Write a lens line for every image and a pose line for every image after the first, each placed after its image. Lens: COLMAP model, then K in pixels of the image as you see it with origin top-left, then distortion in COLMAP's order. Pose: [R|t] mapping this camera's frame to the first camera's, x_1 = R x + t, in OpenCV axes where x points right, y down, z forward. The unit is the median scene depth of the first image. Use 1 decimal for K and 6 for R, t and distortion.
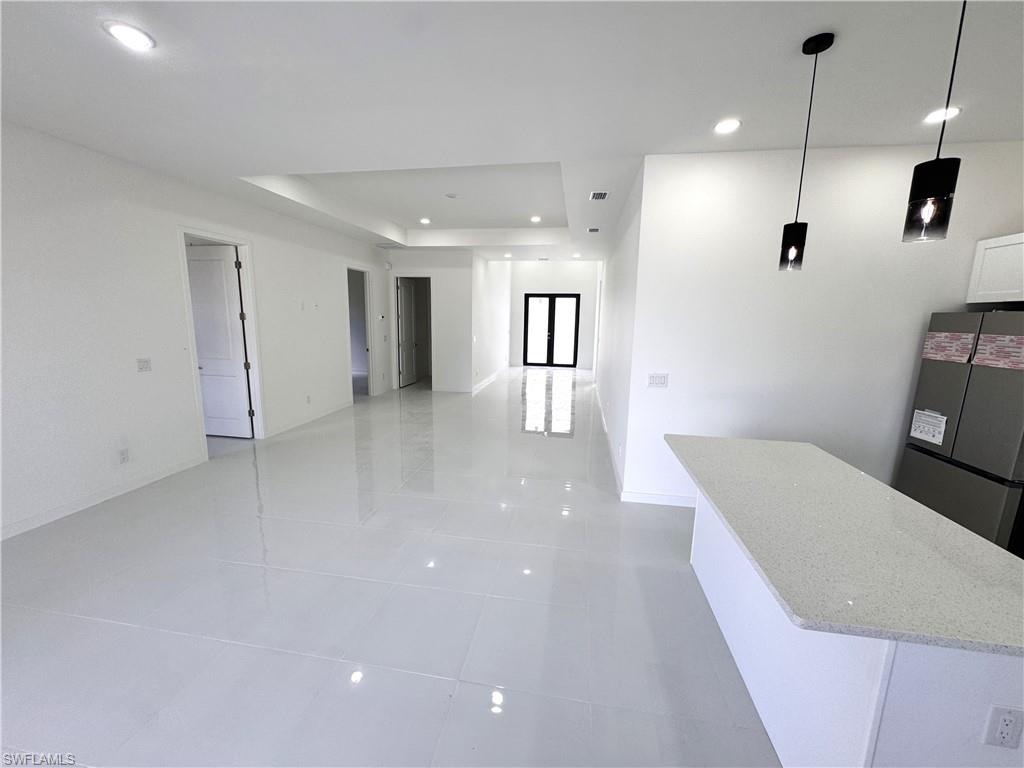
lens RADIAL K [[411.9, 0, 514.5], [0, 411.9, 384.6], [0, 0, 1]] dist [0.002000, 0.000275]
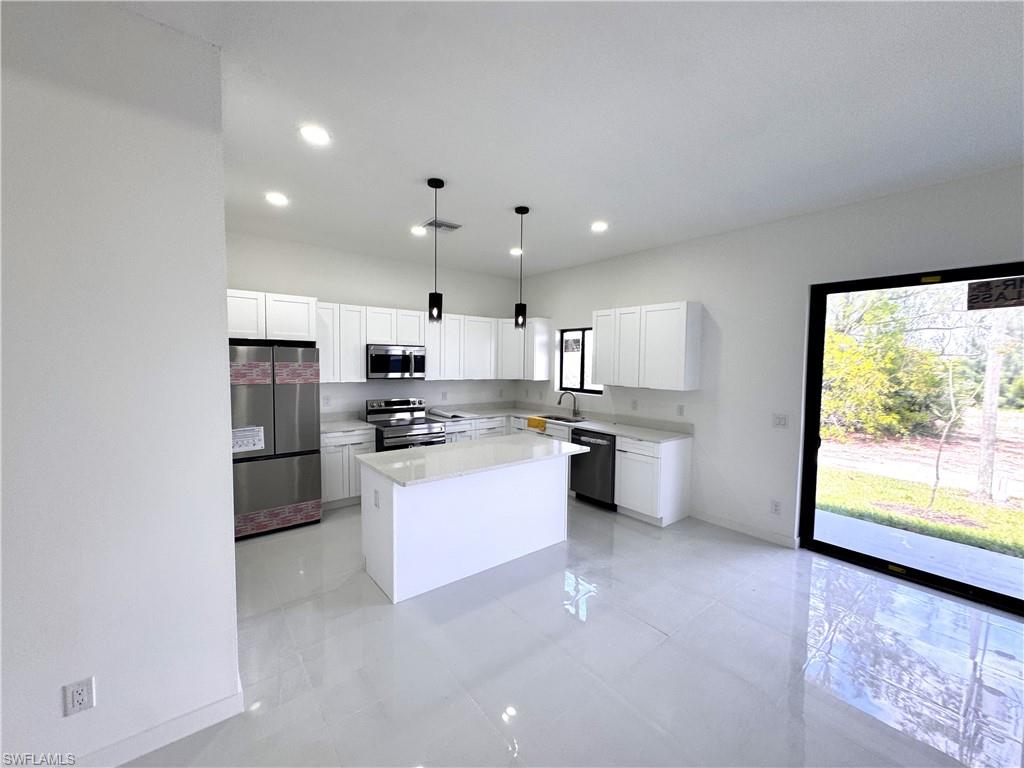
lens RADIAL K [[411.9, 0, 514.3], [0, 411.9, 383.4], [0, 0, 1]] dist [0.002000, 0.000275]
pose [[-0.741654, -0.068656, 0.667260, -0.130538], [0.082523, 0.977853, 0.192337, -0.078798], [-0.665687, 0.197712, -0.719563, 0.458204]]
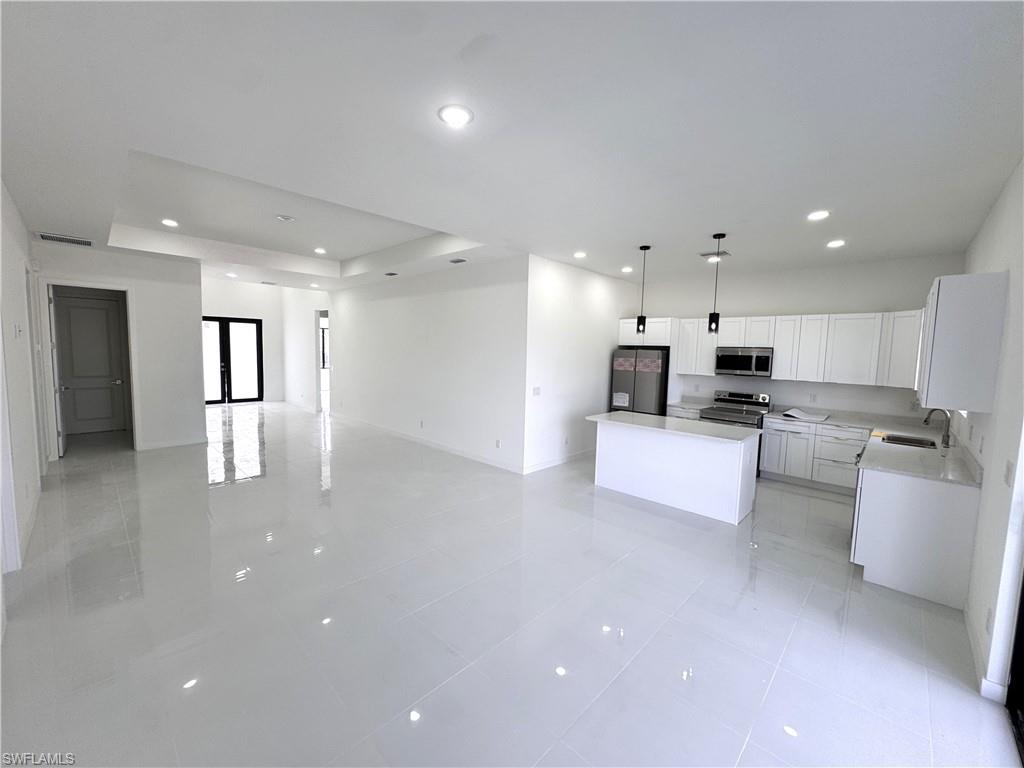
lens RADIAL K [[411.9, 0, 509.8], [0, 411.9, 384.9], [0, 0, 1]] dist [0.002000, 0.000275]
pose [[0.565202, -0.076123, 0.821433, -0.416246], [0.122605, 0.992426, 0.007608, -0.024088], [-0.815791, 0.096411, 0.570254, 0.069958]]
